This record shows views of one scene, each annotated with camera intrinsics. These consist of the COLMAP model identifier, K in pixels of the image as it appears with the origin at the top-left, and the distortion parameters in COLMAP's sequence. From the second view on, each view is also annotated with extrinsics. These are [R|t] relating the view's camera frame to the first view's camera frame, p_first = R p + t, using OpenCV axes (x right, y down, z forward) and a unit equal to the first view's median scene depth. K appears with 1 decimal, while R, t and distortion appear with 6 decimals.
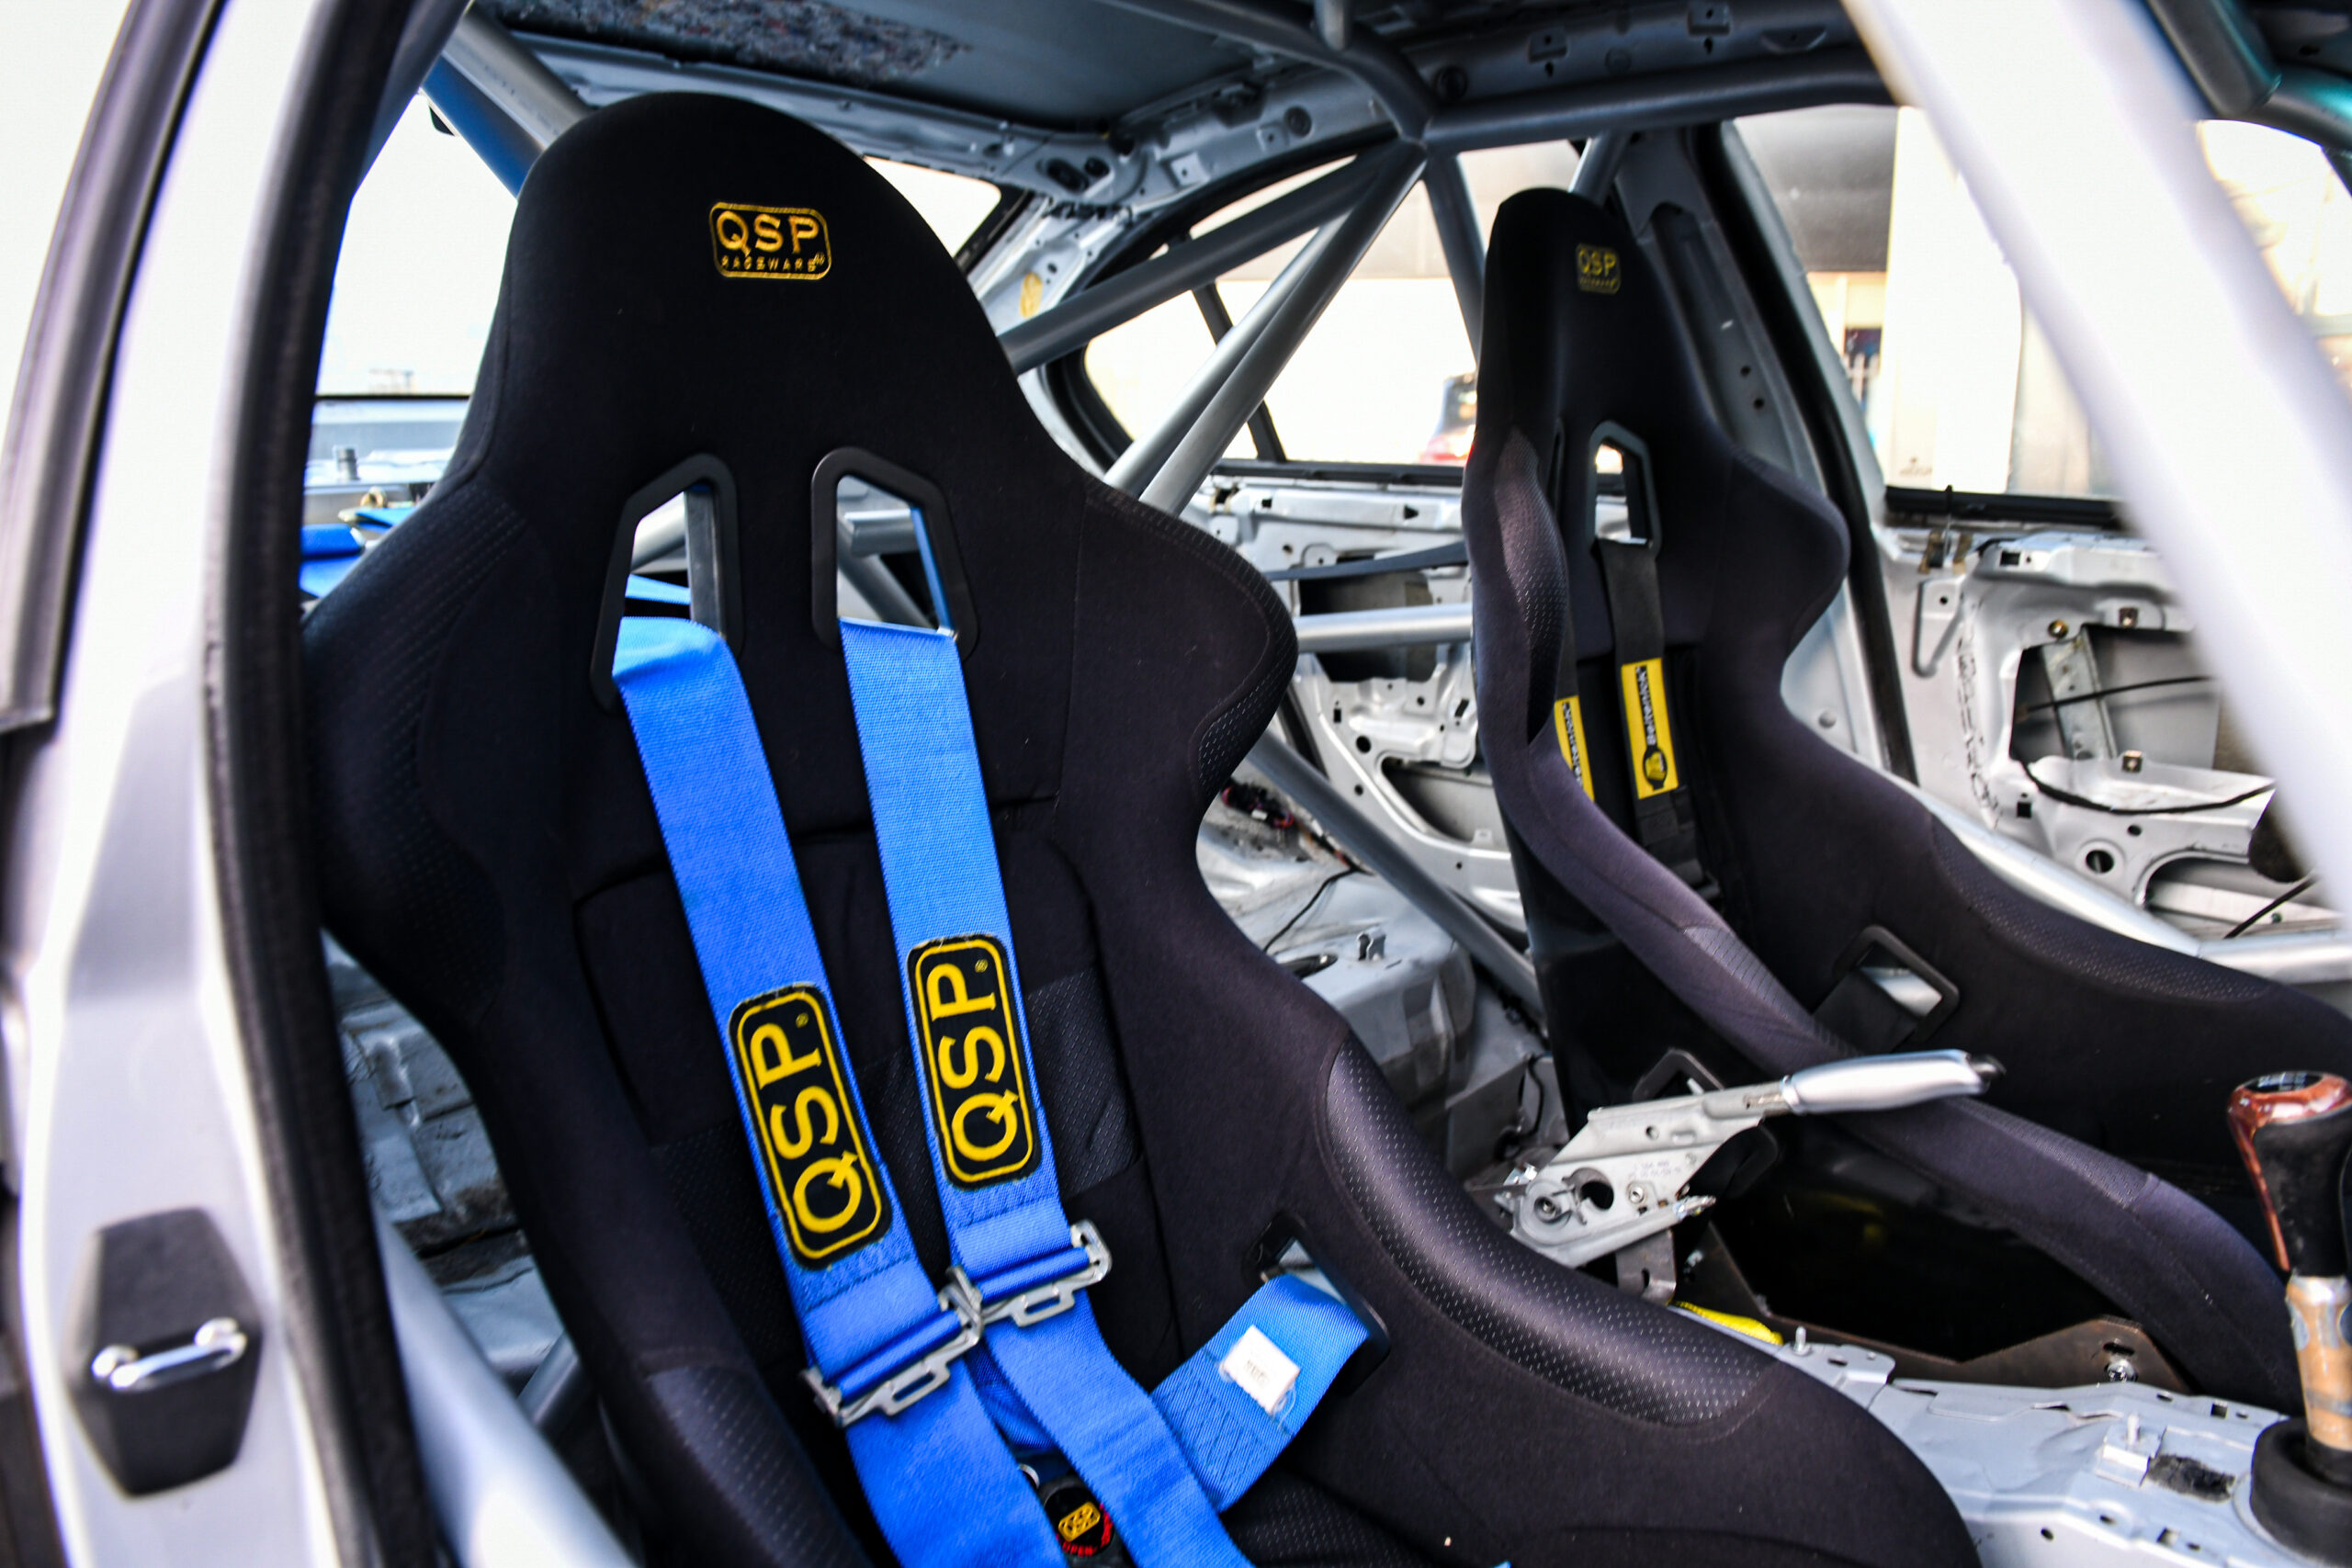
lens RADIAL K [[1604.7, 0, 1176.0], [0, 1604.7, 784.0], [0, 0, 1]] dist [0.002283, 0.002268]
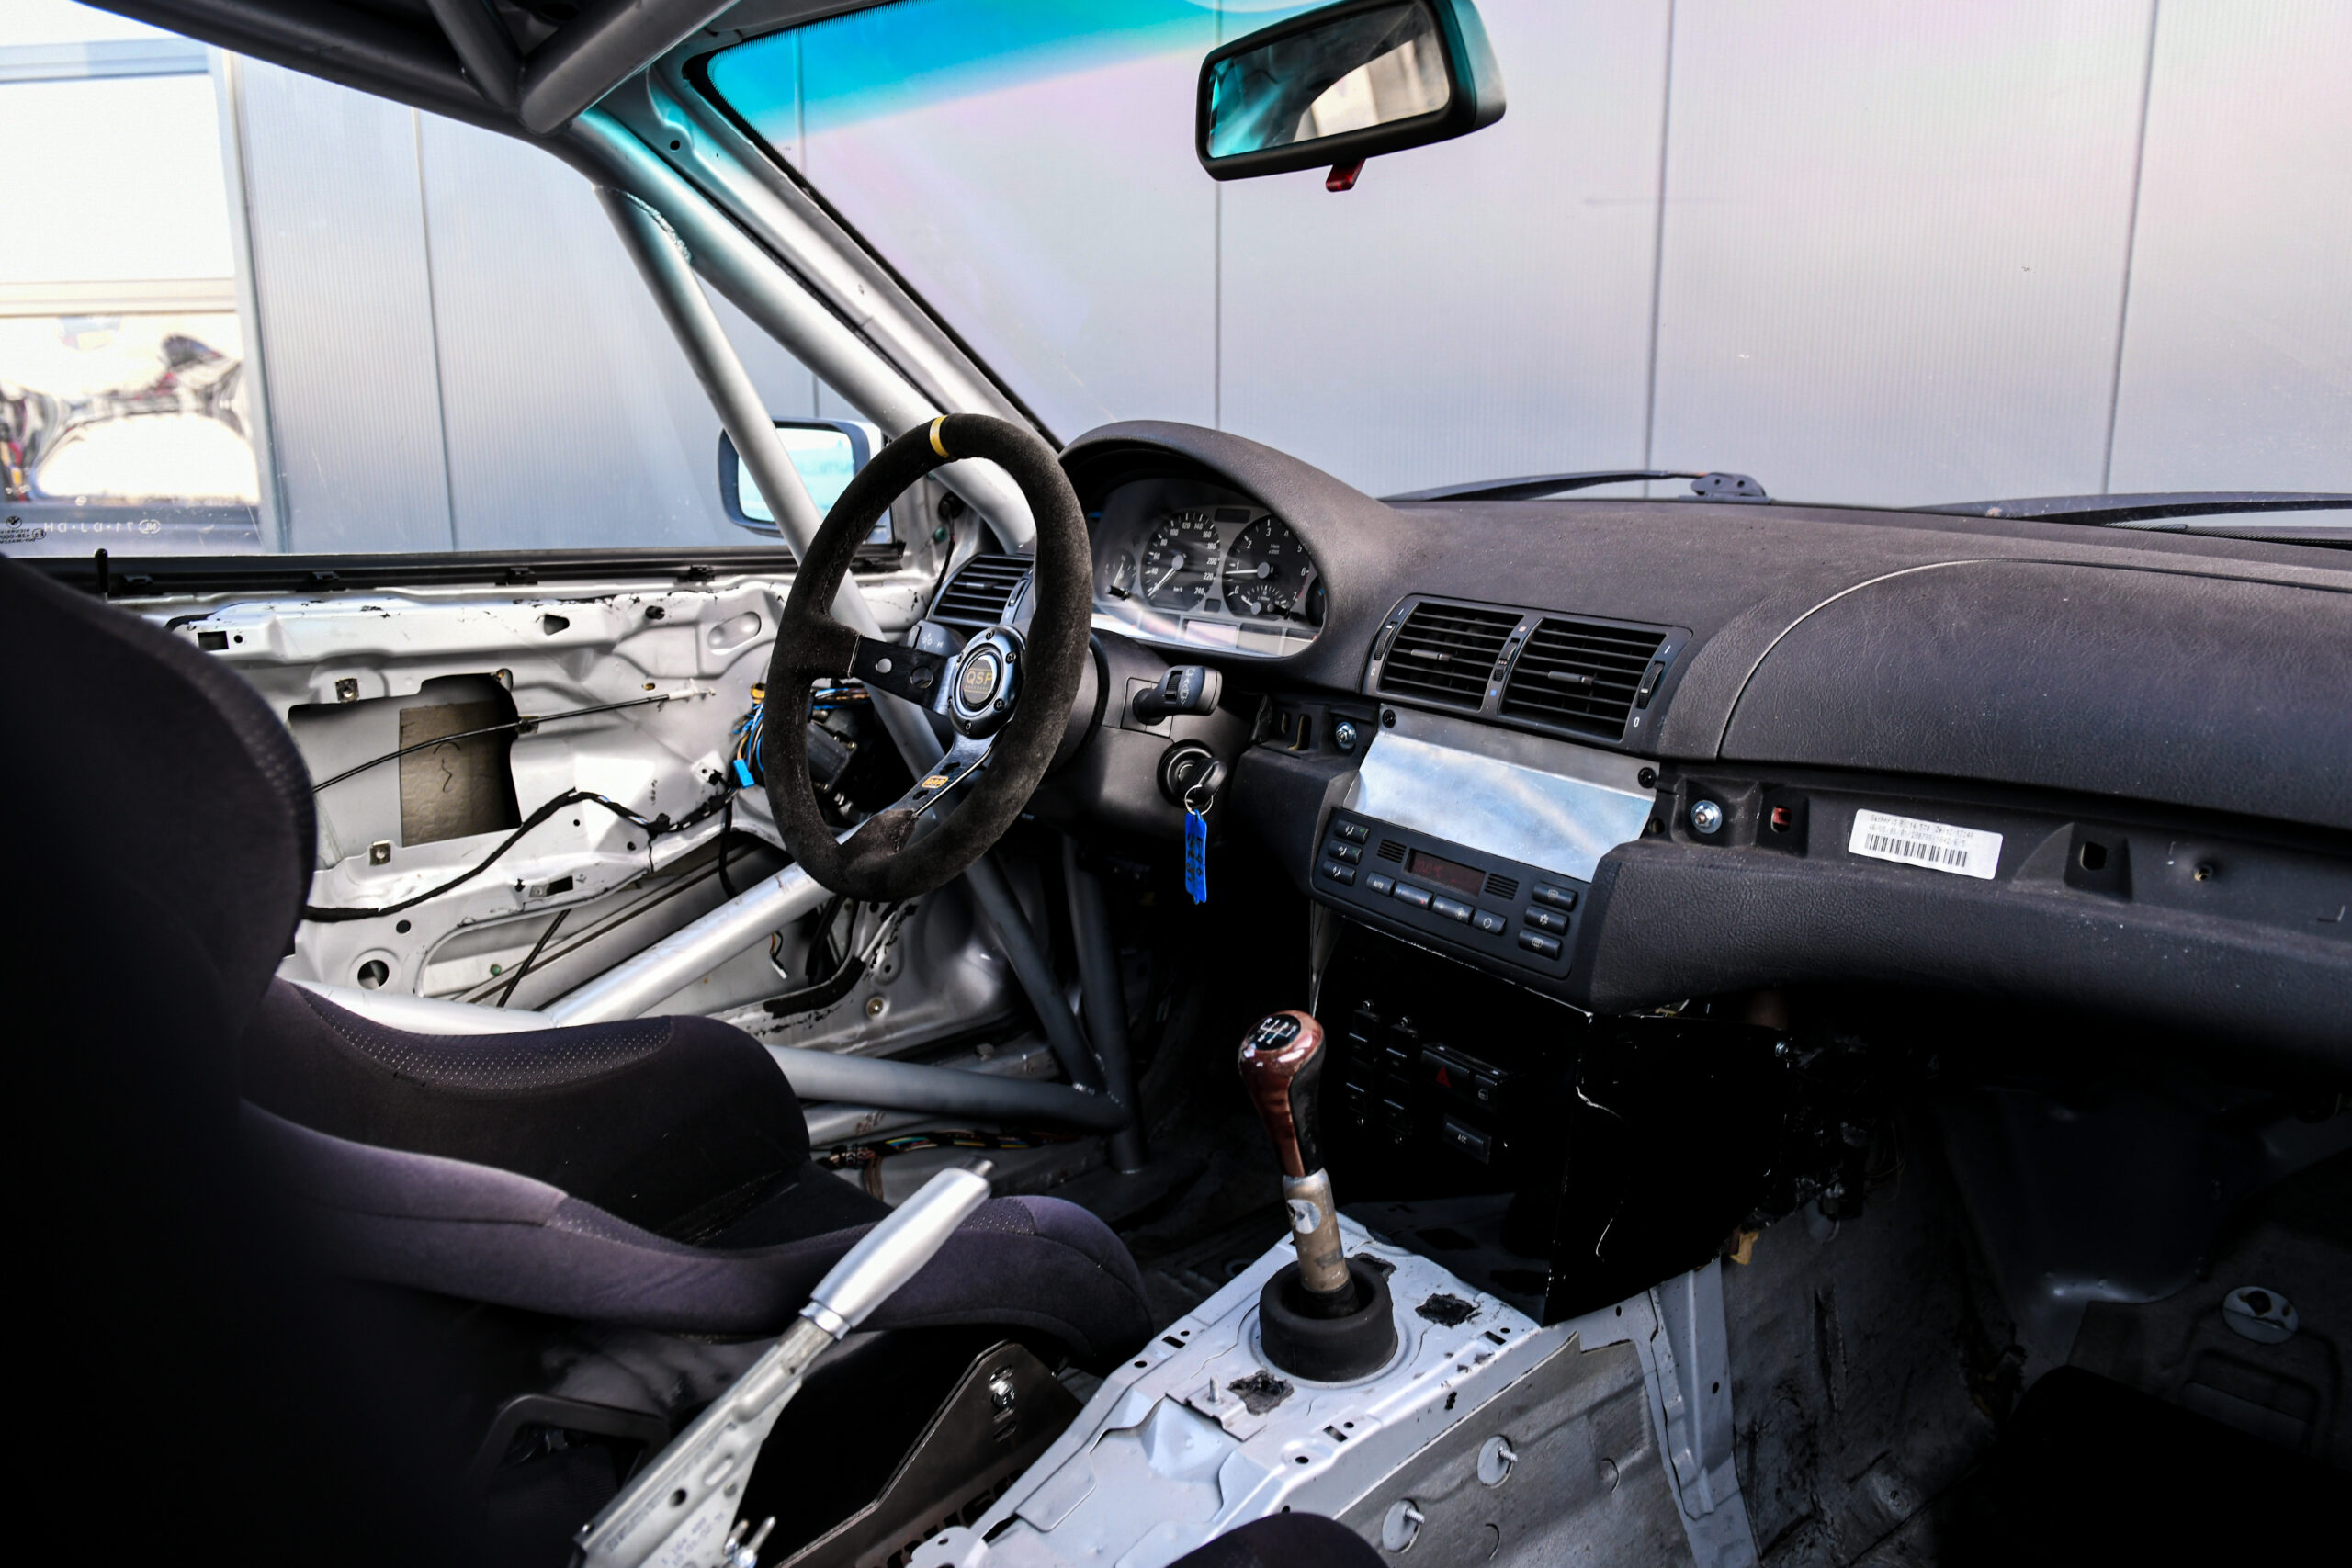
lens RADIAL K [[1604.7, 0, 1176.0], [0, 1604.7, 784.0], [0, 0, 1]] dist [0.002283, 0.002268]
pose [[0.056593, -0.202036, 0.977742, -0.309435], [0.218353, 0.958108, 0.185340, -0.160412], [-0.974227, 0.203004, 0.098337, 0.672019]]
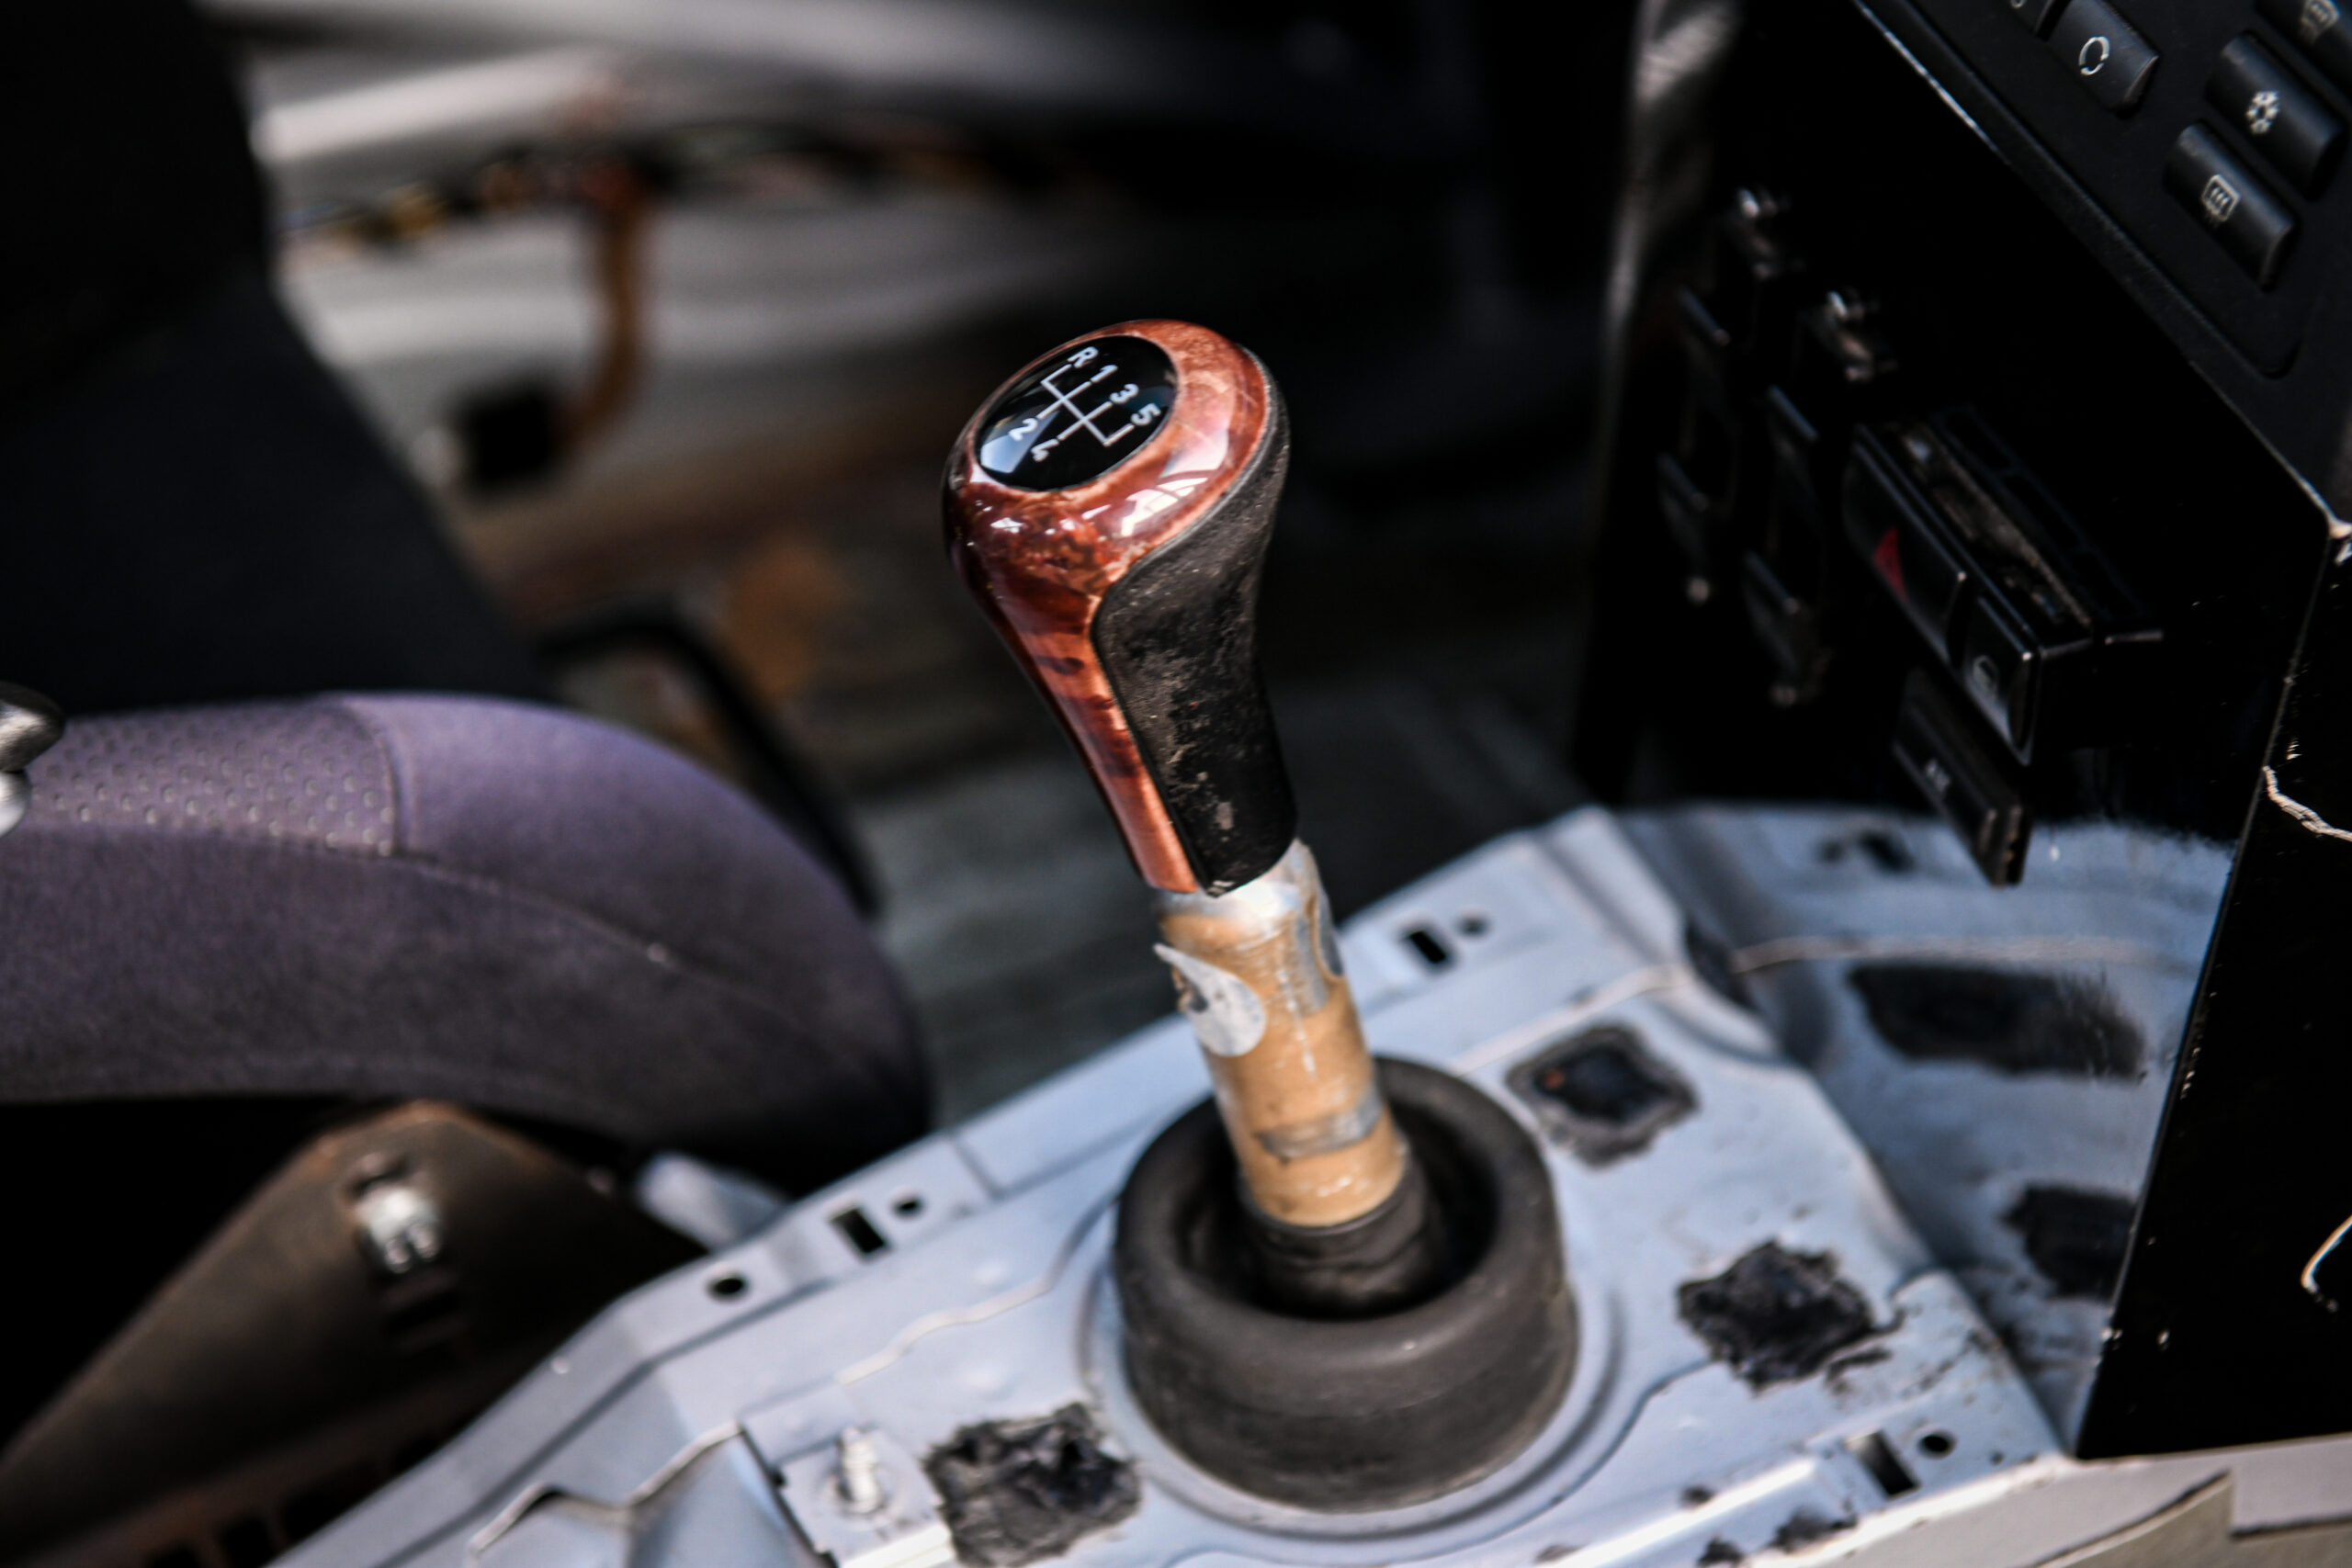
lens RADIAL K [[4710.8, 0, 1176.0], [0, 4710.8, 784.0], [0, 0, 1]] dist [-0.401298, 5.900436]
pose [[0.341433, -0.569362, 0.747831, -0.014028], [0.198825, 0.821390, 0.534590, -0.170803], [-0.918636, -0.033840, 0.393653, 0.457529]]
